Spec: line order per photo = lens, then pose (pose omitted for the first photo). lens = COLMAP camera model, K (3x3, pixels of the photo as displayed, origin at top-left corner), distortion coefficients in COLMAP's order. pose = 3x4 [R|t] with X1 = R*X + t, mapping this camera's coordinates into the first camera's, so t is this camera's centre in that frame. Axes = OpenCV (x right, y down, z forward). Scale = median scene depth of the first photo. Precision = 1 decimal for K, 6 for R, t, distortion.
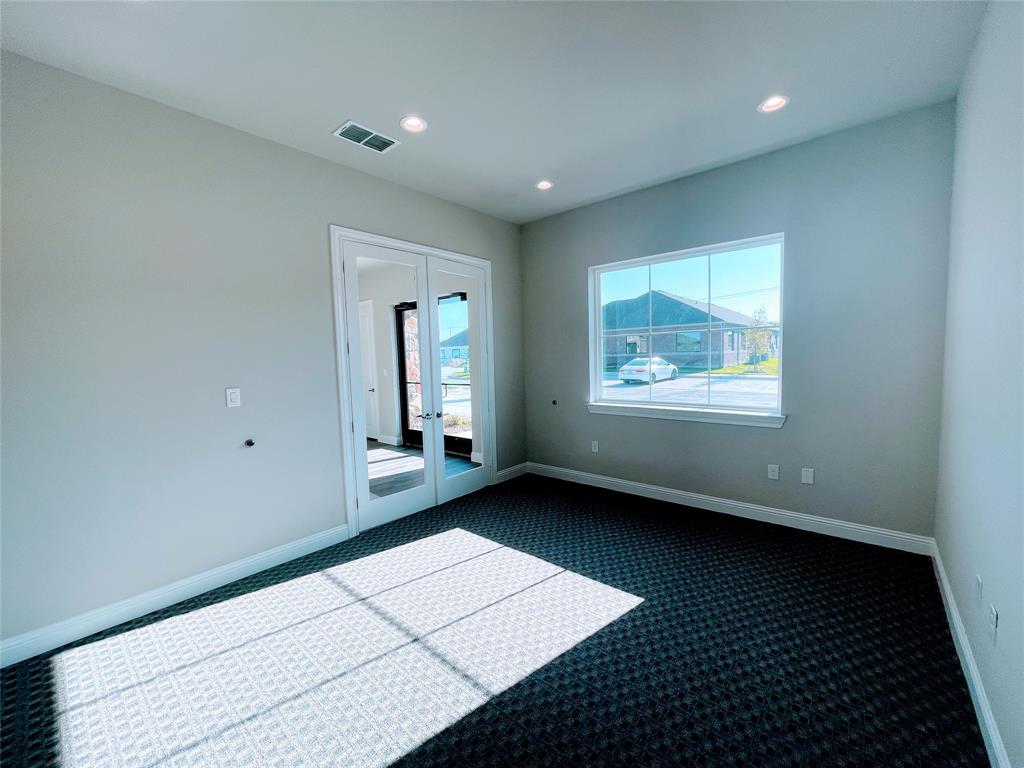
lens RADIAL K [[417.4, 0, 510.3], [0, 417.4, 386.0], [0, 0, 1]] dist [0.007299, 0.001014]
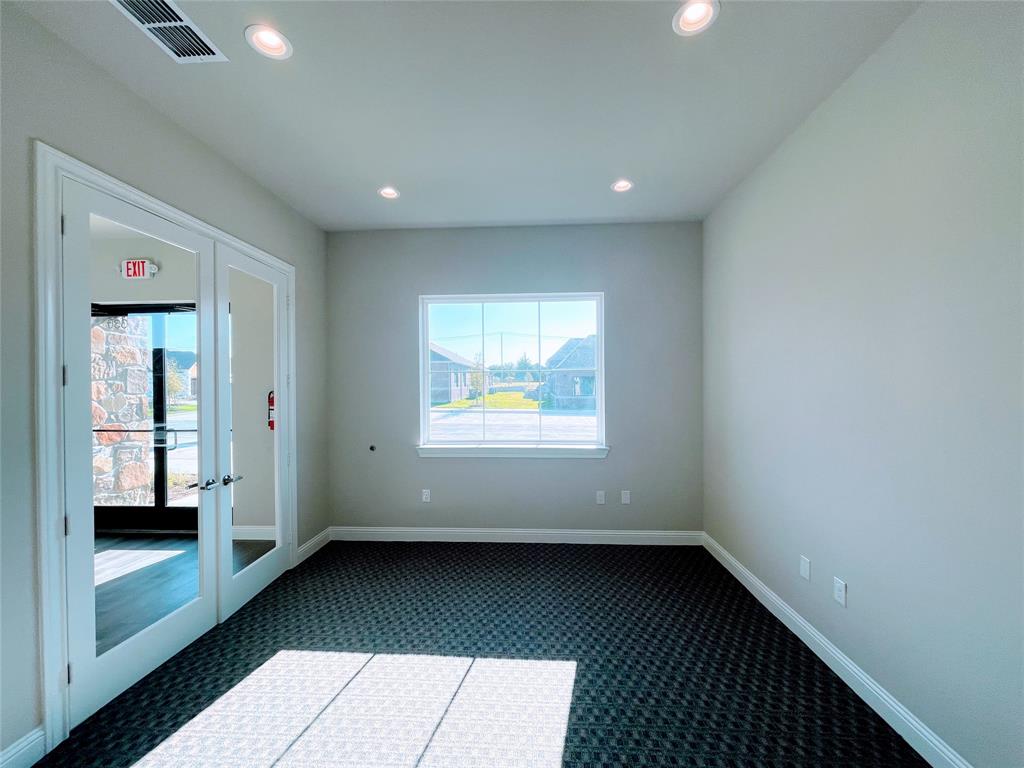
lens RADIAL K [[417.4, 0, 514.0], [0, 417.4, 384.3], [0, 0, 1]] dist [0.007299, 0.001014]
pose [[0.792792, 0.028479, 0.608827, -0.254654], [0.029155, 0.995992, -0.084554, -0.011328], [-0.608795, 0.084784, 0.788784, 0.225892]]
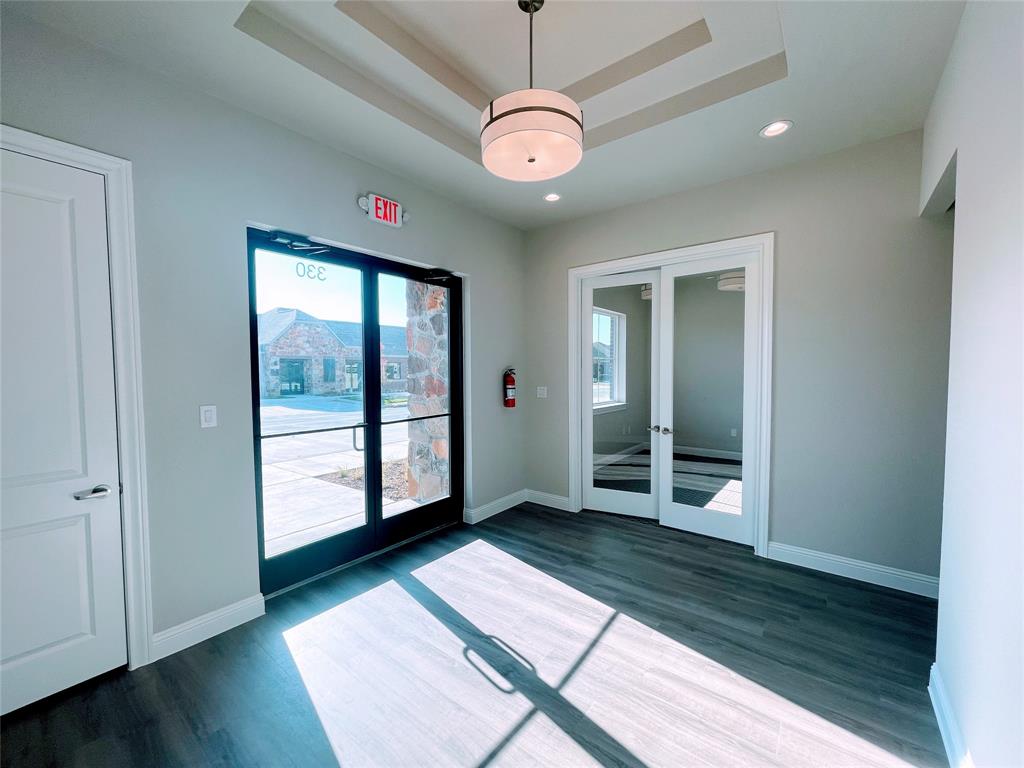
lens RADIAL K [[417.4, 0, 511.8], [0, 417.4, 386.3], [0, 0, 1]] dist [0.007299, 0.001014]
pose [[-0.026487, -0.020361, 0.999442, -1.279139], [0.081938, 0.996384, 0.022471, -0.090845], [-0.996285, 0.082488, -0.024723, 1.550976]]
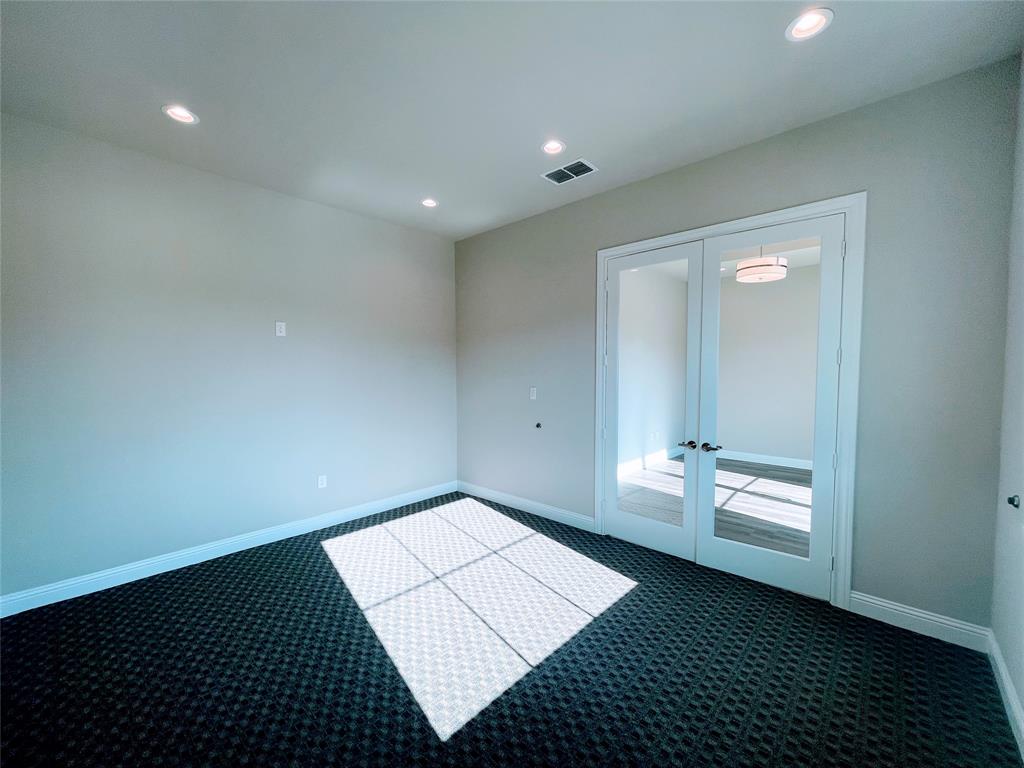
lens RADIAL K [[417.4, 0, 513.2], [0, 417.4, 385.7], [0, 0, 1]] dist [0.007299, 0.001014]
pose [[-0.042603, 0.063731, -0.997057, 0.678132], [-0.068955, 0.995396, 0.066571, -0.076354], [0.996710, 0.071588, -0.038012, 0.784315]]
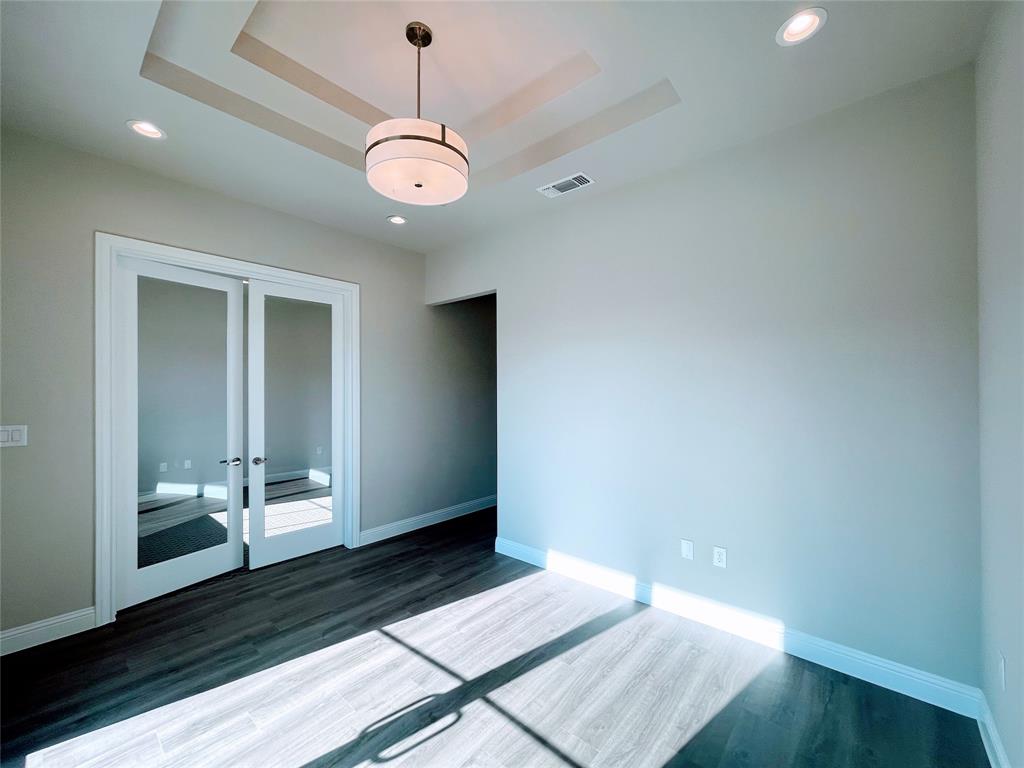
lens RADIAL K [[417.4, 0, 513.1], [0, 417.4, 387.2], [0, 0, 1]] dist [0.007299, 0.001014]
pose [[-0.999536, 0.021442, 0.021629, -0.833017], [0.022815, 0.997600, 0.065378, -0.140455], [-0.020175, 0.065841, -0.997626, 2.084758]]
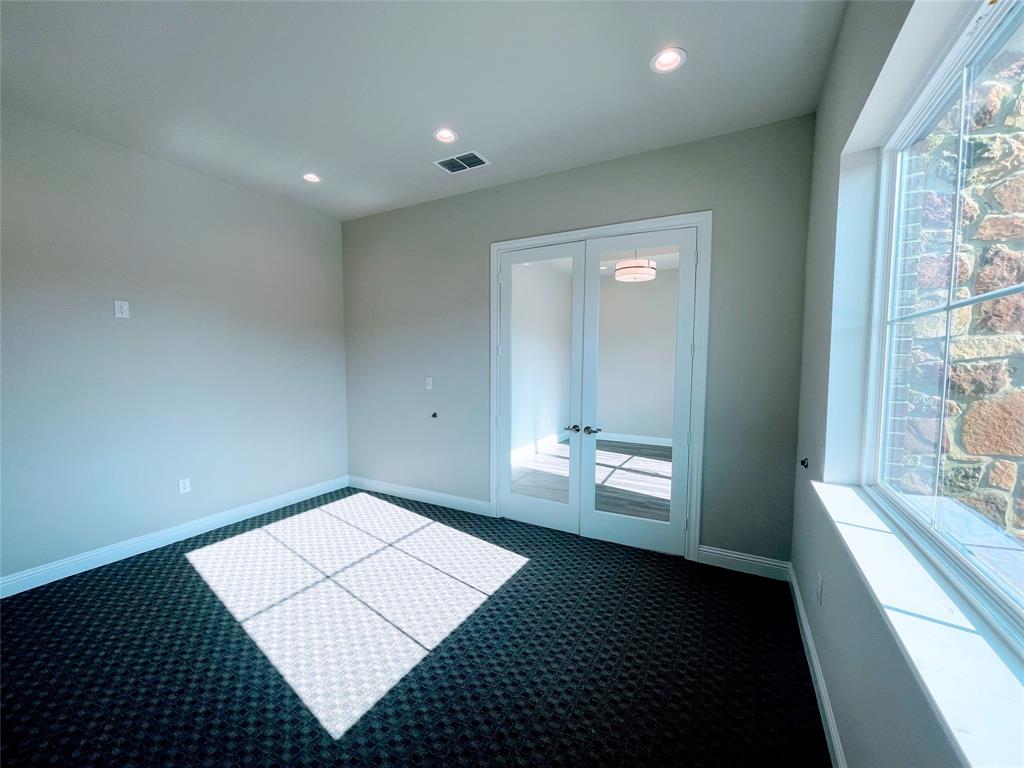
lens RADIAL K [[417.4, 0, 512.0], [0, 417.4, 385.1], [0, 0, 1]] dist [0.007299, 0.001014]
pose [[0.198556, 0.087530, -0.976173, 0.693077], [-0.077862, 0.994265, 0.073314, -0.078736], [0.976992, 0.061450, 0.204233, 0.787033]]
